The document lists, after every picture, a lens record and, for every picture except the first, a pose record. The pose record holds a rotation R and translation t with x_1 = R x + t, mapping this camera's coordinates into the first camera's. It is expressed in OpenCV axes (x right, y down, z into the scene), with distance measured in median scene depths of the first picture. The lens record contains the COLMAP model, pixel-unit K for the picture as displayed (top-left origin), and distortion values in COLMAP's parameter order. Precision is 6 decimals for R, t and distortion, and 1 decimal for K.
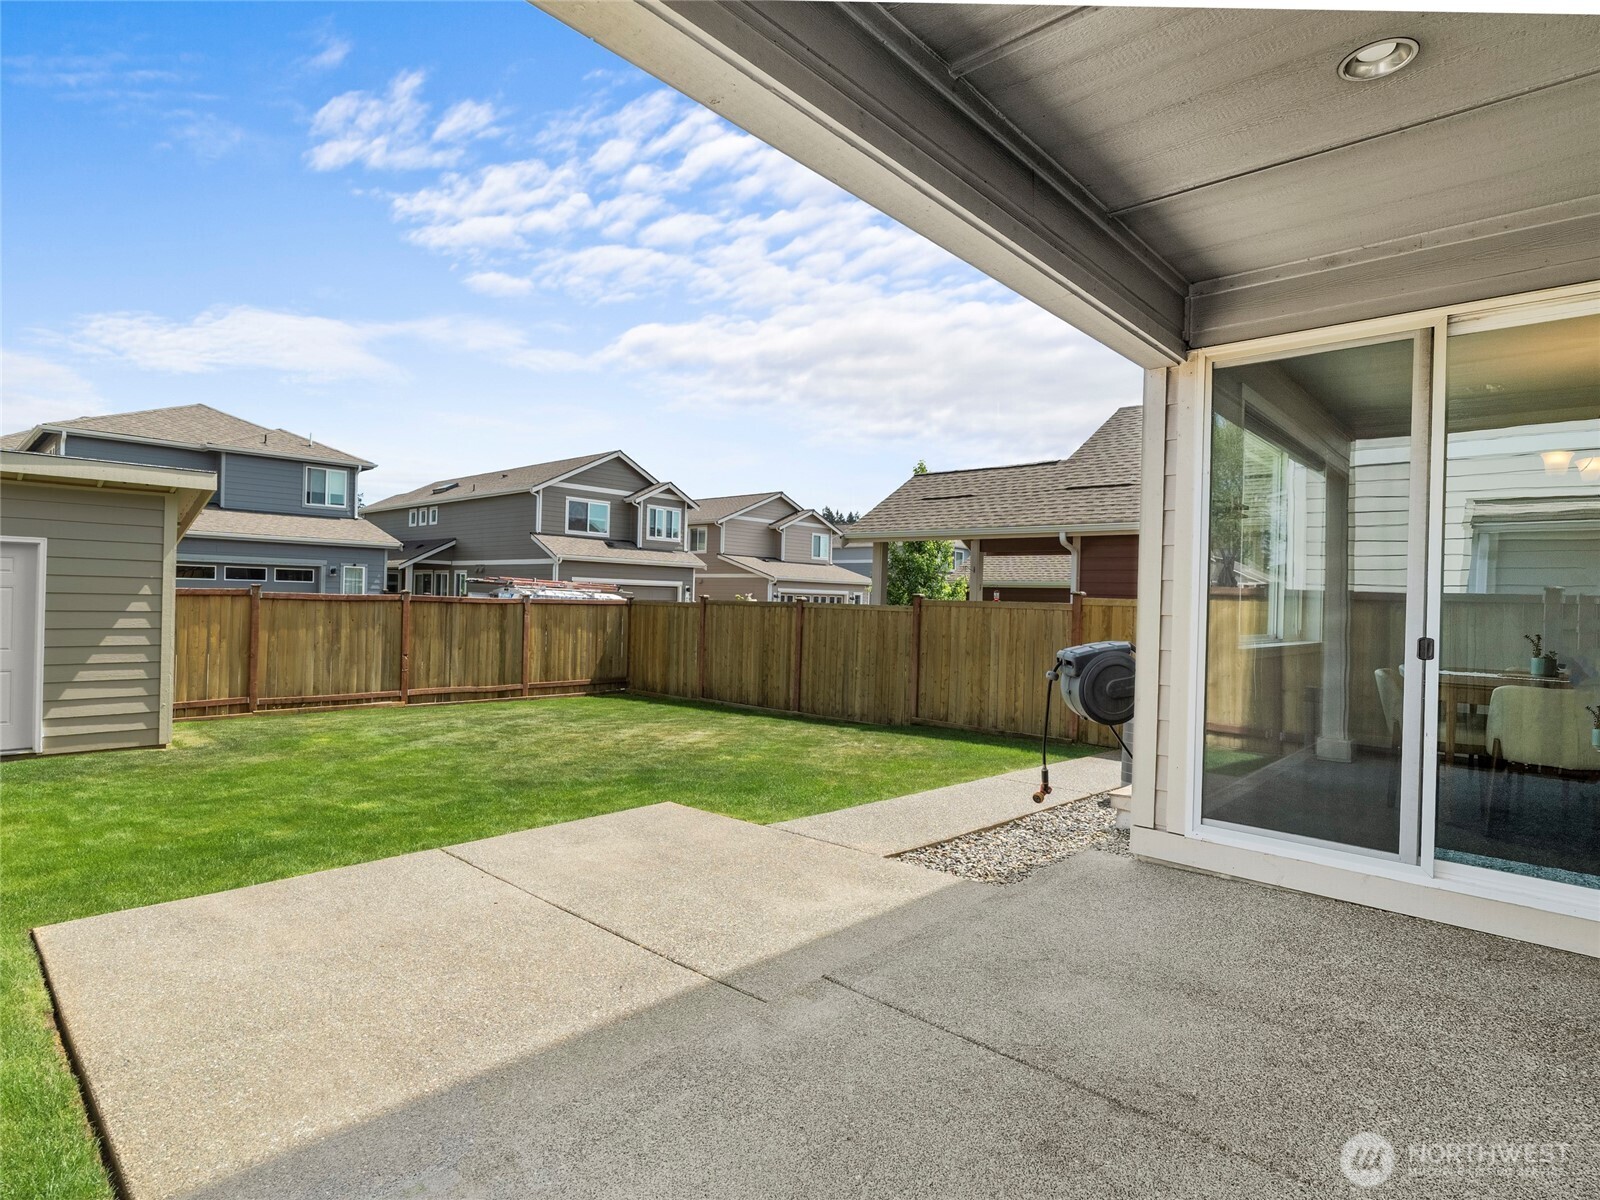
lens RADIAL K [[830.7, 0, 761.7], [0, 830.7, 602.8], [0, 0, 1]] dist [-0.000245, 0.000393]
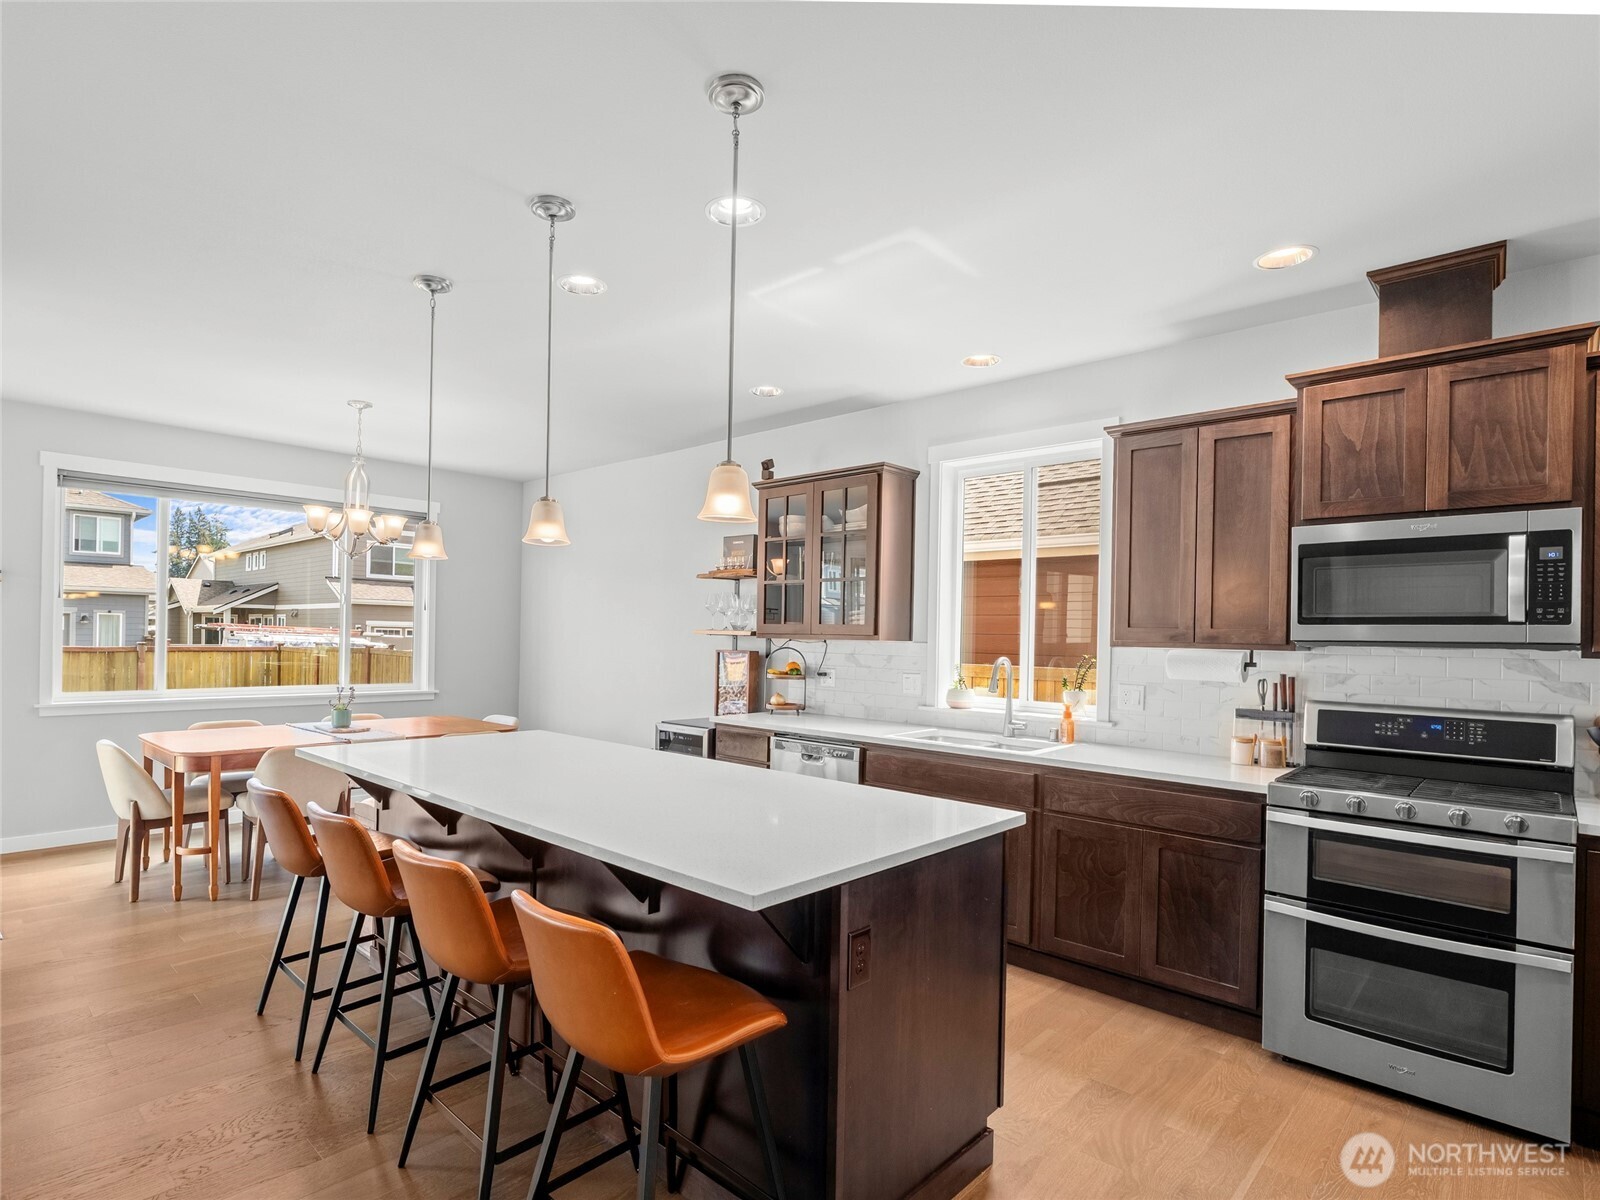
lens RADIAL K [[836.3, 0, 768.7], [0, 836.3, 632.2], [0, 0, 1]] dist [-0.001578, -0.000108]
pose [[0.999951, -0.009578, -0.002557, 0.556397], [0.009553, 0.999911, -0.009350, -0.006225], [0.002647, 0.009325, 0.999953, -0.019208]]
